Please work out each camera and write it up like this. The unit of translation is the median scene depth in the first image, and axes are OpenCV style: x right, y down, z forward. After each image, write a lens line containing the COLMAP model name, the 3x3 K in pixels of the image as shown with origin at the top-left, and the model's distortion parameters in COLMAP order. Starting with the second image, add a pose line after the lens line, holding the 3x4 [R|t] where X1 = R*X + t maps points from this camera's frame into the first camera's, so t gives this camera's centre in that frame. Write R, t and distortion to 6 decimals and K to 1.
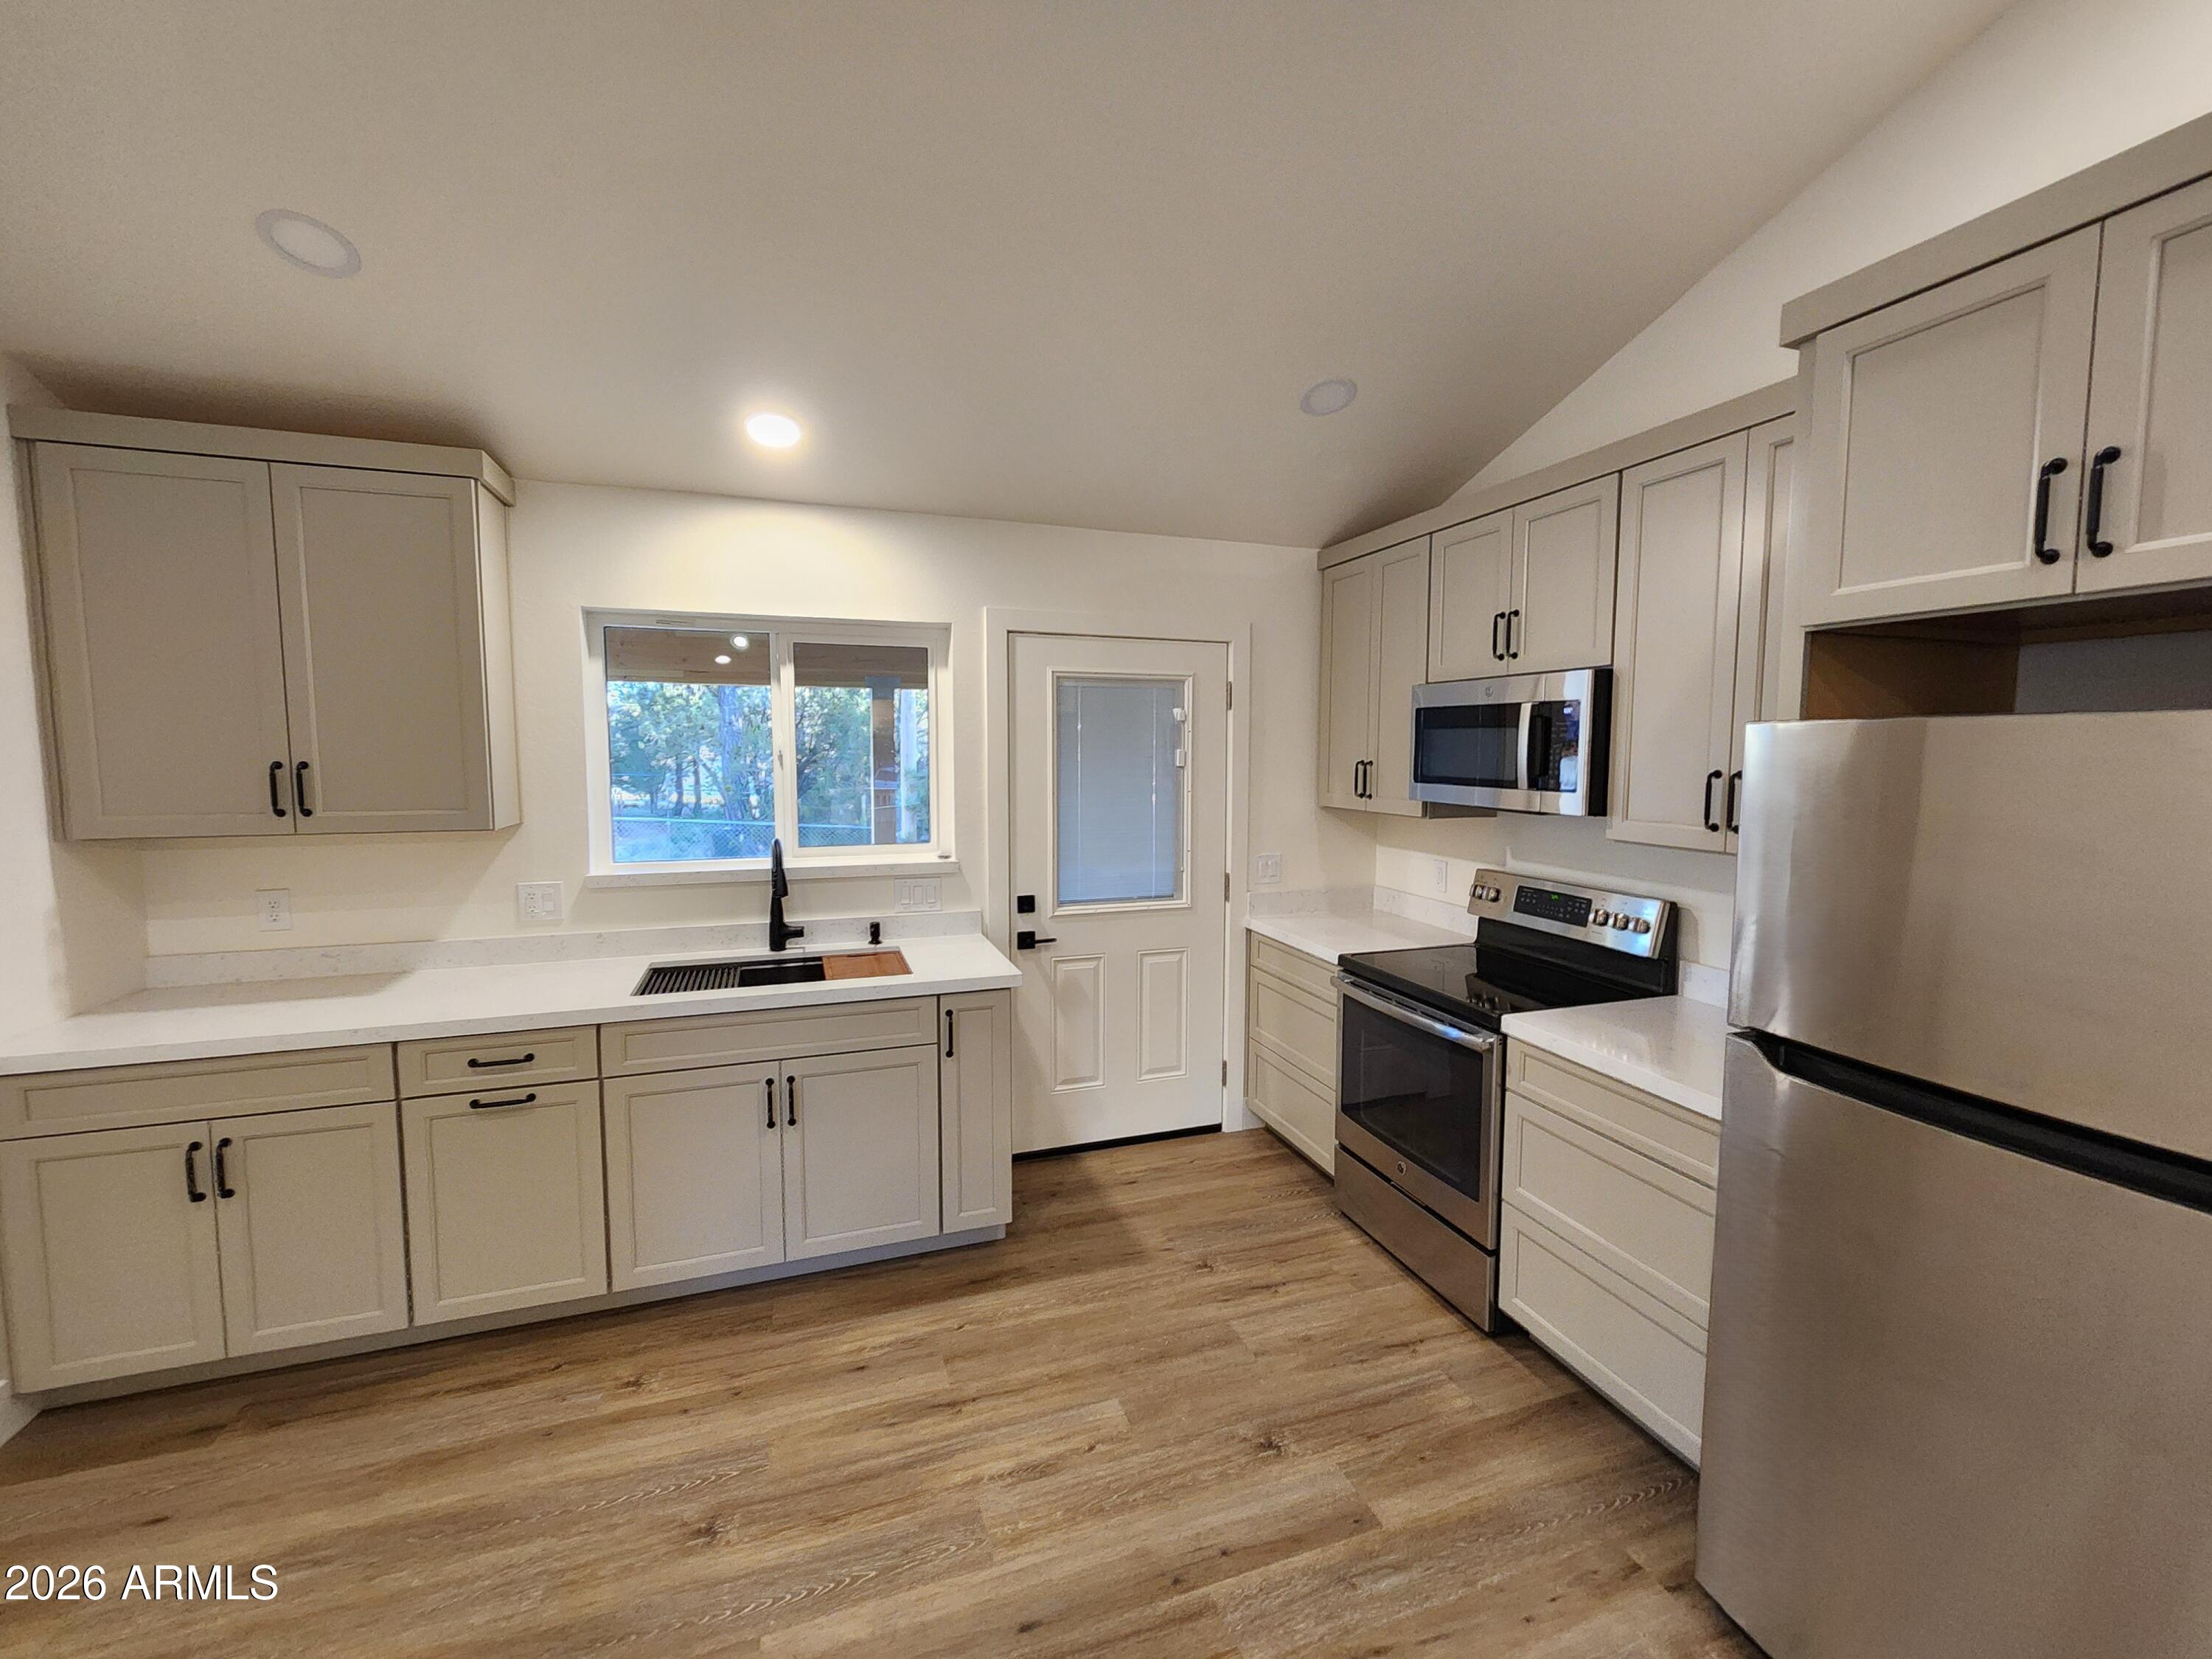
lens RADIAL K [[908.1, 0, 1112.5], [0, 908.1, 818.0], [0, 0, 1]] dist [-0.000012, 0.000388]
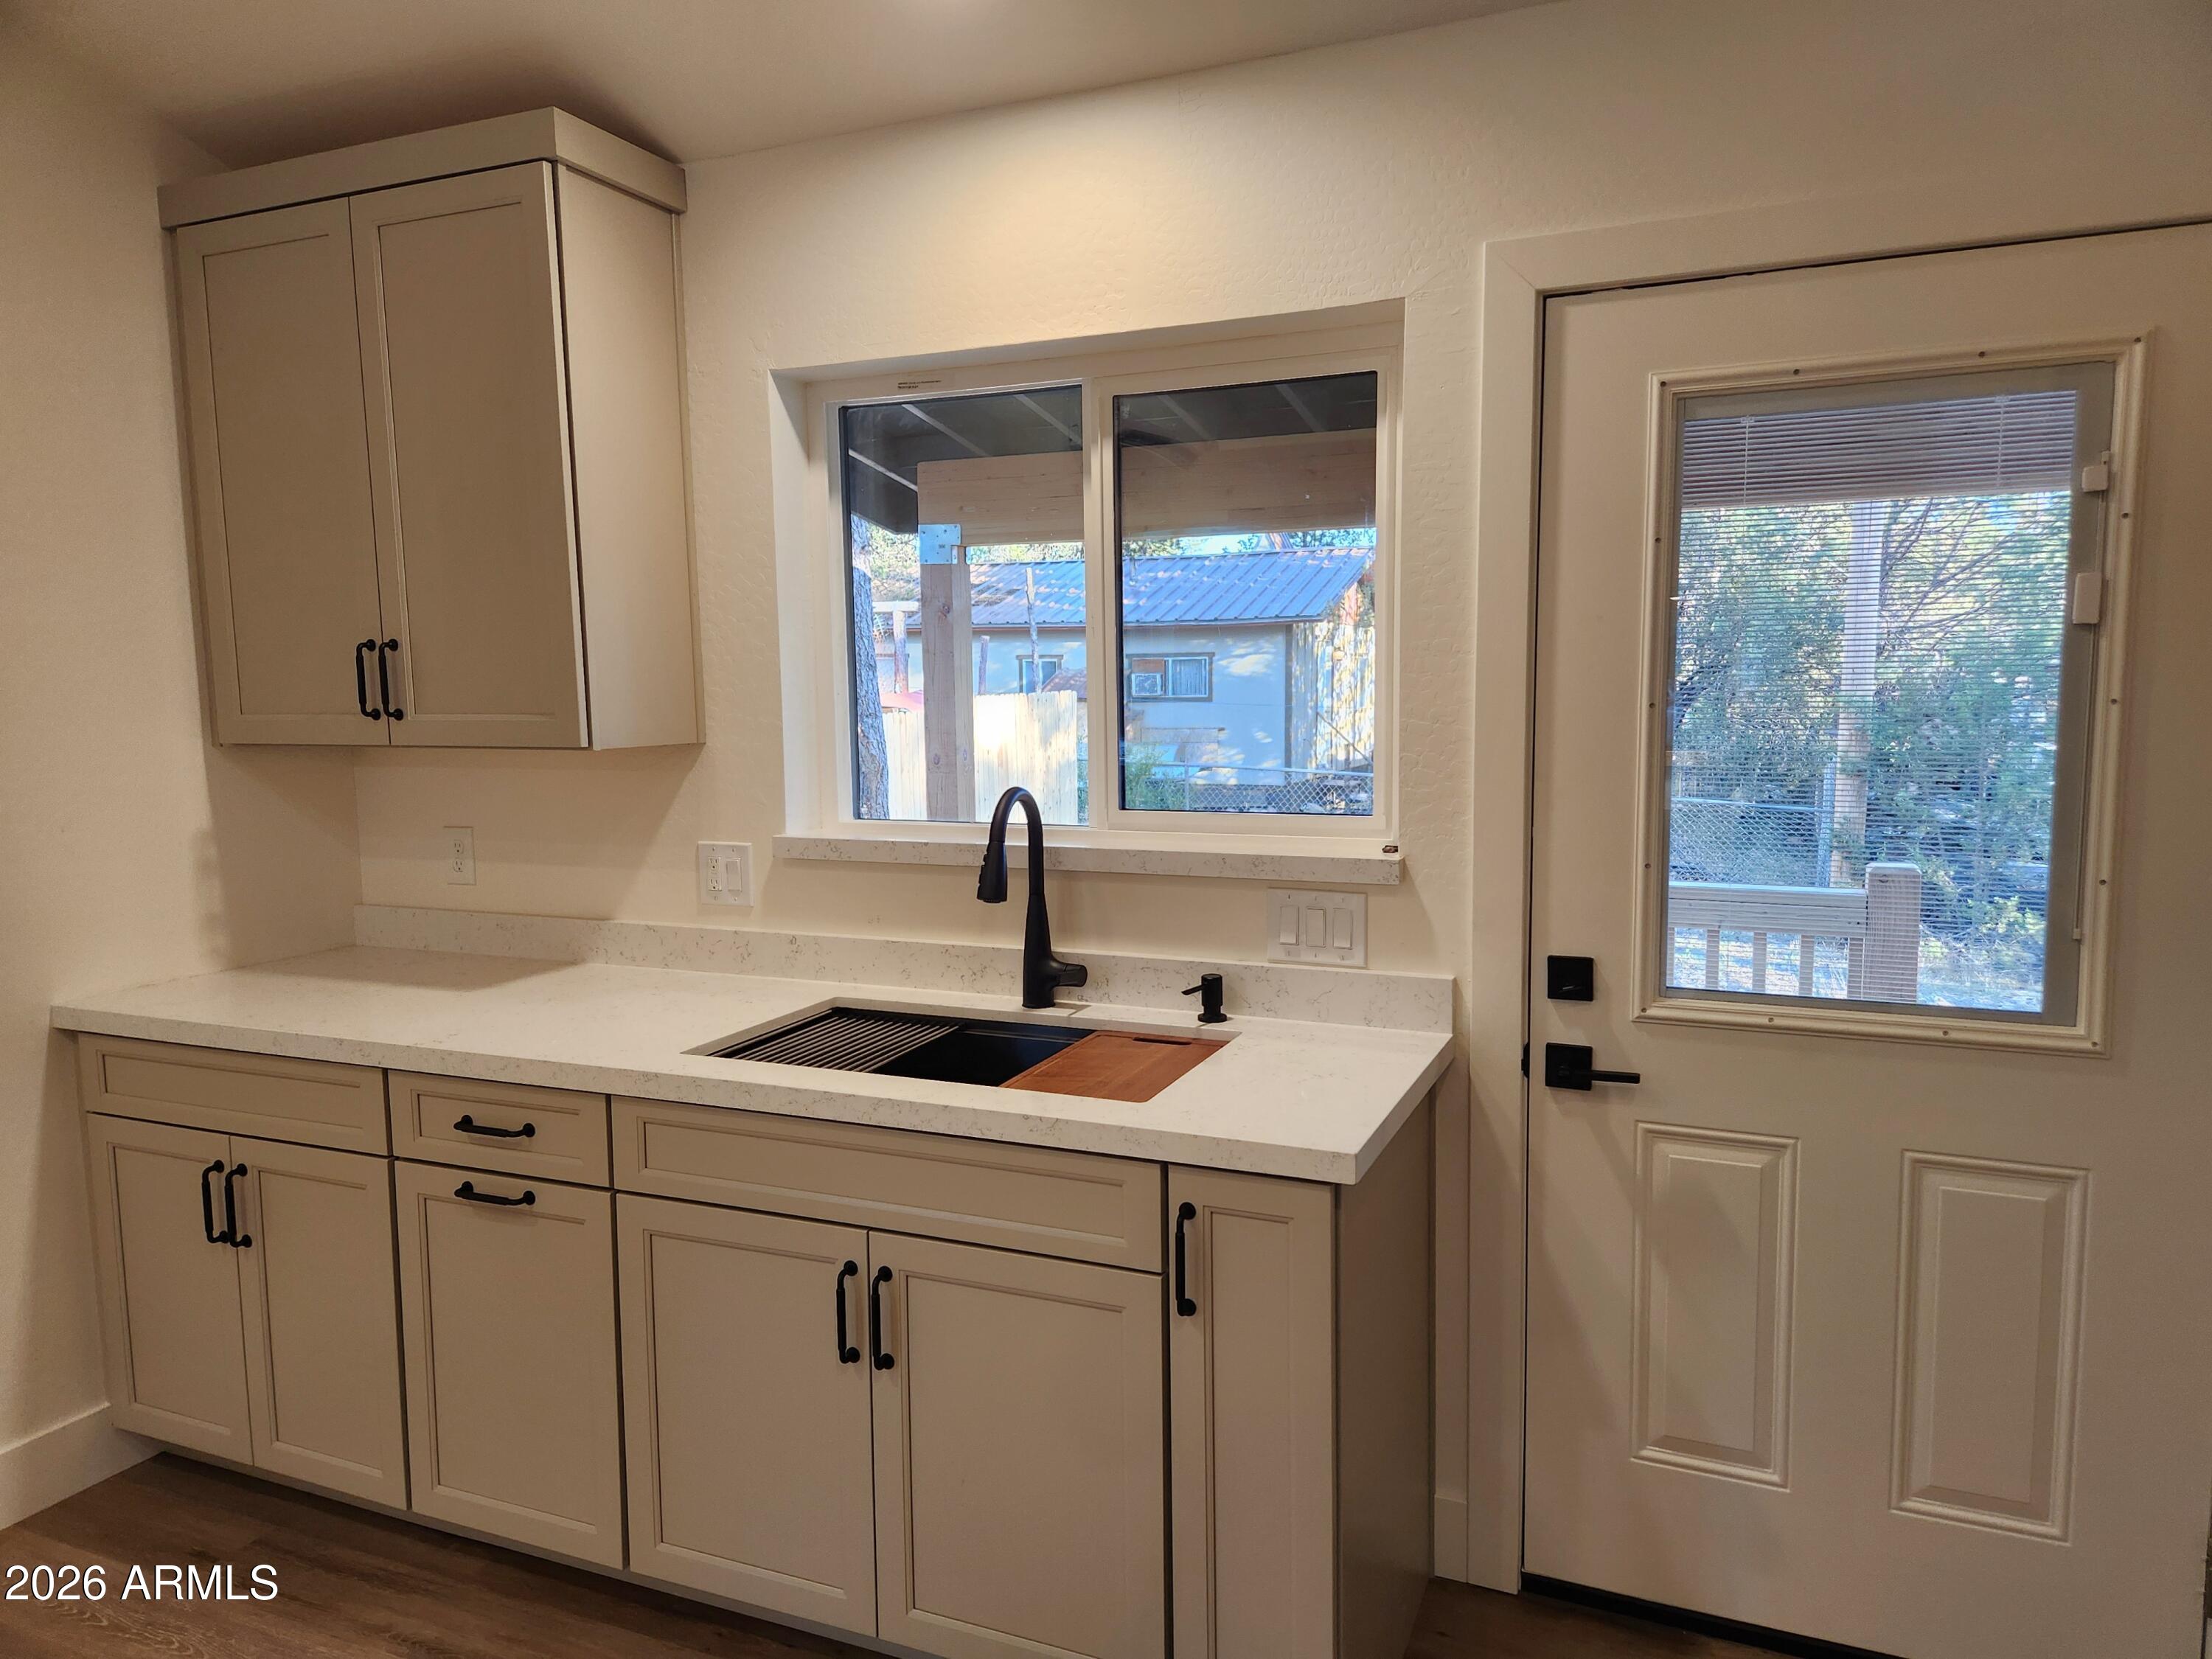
lens RADIAL K [[1456.3, 0, 1138.1], [0, 1456.3, 835.9], [0, 0, 1]] dist [0.067038, -0.039582]
pose [[0.738343, 0.059989, -0.671752, 0.238230], [-0.038482, 0.998161, 0.046840, 0.009886], [0.673327, -0.008734, 0.739294, 0.464902]]
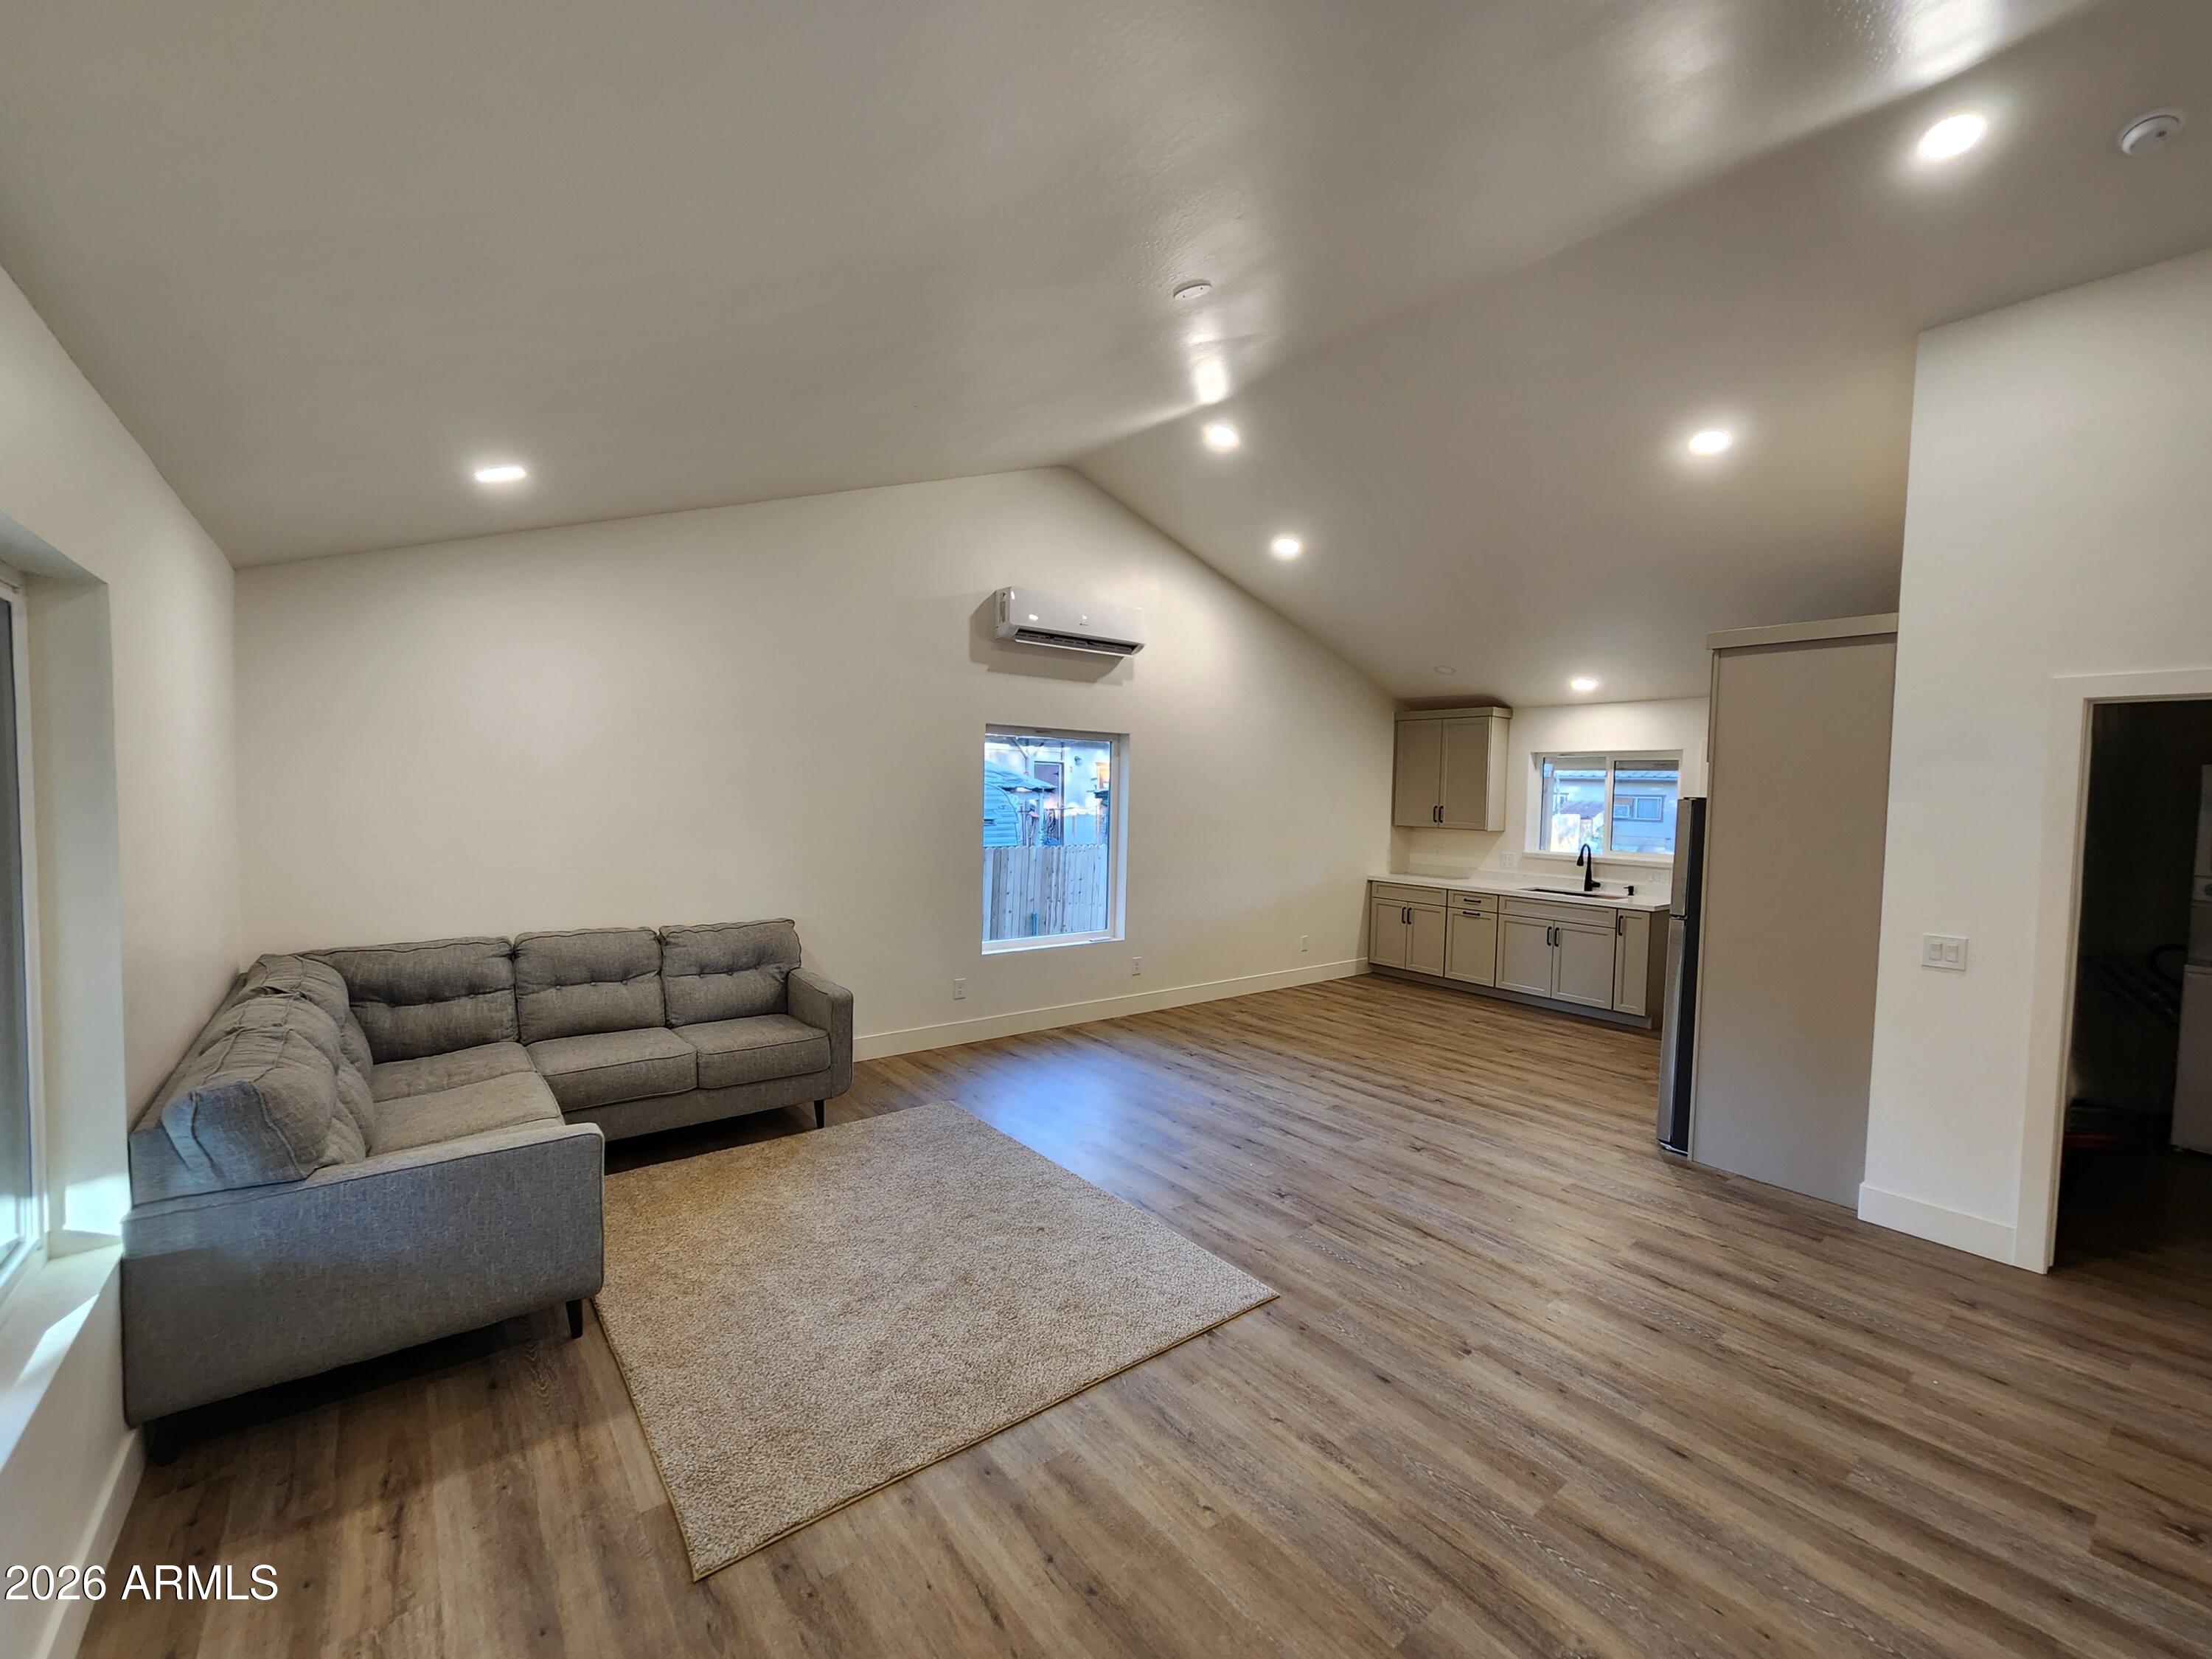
lens RADIAL K [[908.1, 0, 1112.5], [0, 908.1, 818.0], [0, 0, 1]] dist [-0.000012, 0.000388]
pose [[0.320029, 0.033207, -0.946826, 1.586750], [-0.097401, 0.995243, 0.001983, 0.077976], [0.942388, 0.091587, 0.321741, -1.020854]]
